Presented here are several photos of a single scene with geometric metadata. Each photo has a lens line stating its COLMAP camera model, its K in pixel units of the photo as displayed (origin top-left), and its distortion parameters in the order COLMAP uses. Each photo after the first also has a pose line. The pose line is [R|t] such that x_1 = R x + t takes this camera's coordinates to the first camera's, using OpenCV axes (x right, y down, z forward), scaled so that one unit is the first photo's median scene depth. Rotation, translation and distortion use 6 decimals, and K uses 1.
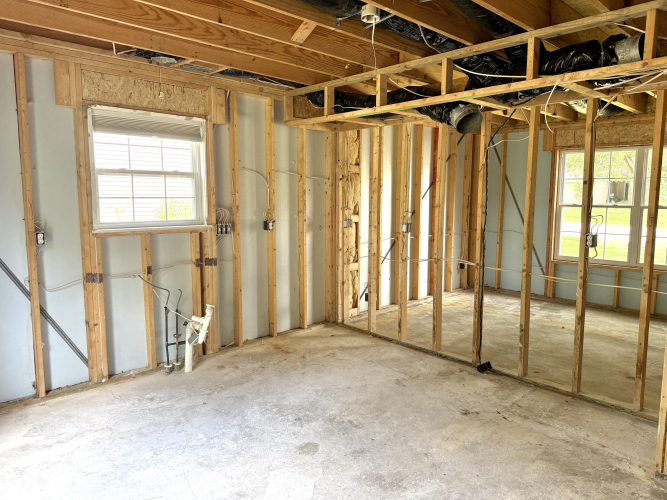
lens RADIAL K [[474.2, 0, 332.6], [0, 474.2, 249.2], [0, 0, 1]] dist [0.076454, -0.084728]
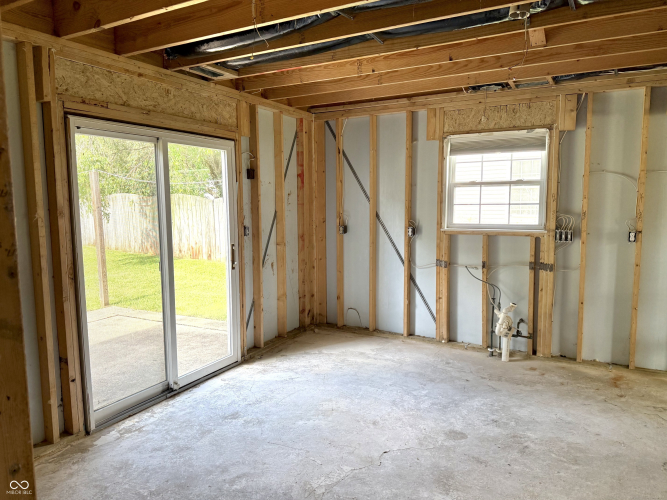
lens RADIAL K [[474.2, 0, 335.2], [0, 474.2, 250.3], [0, 0, 1]] dist [0.076454, -0.084728]
pose [[0.297762, 0.092379, -0.950160, 0.640919], [-0.108272, 0.992153, 0.062531, -0.026630], [0.948480, 0.084256, 0.305427, 0.281895]]
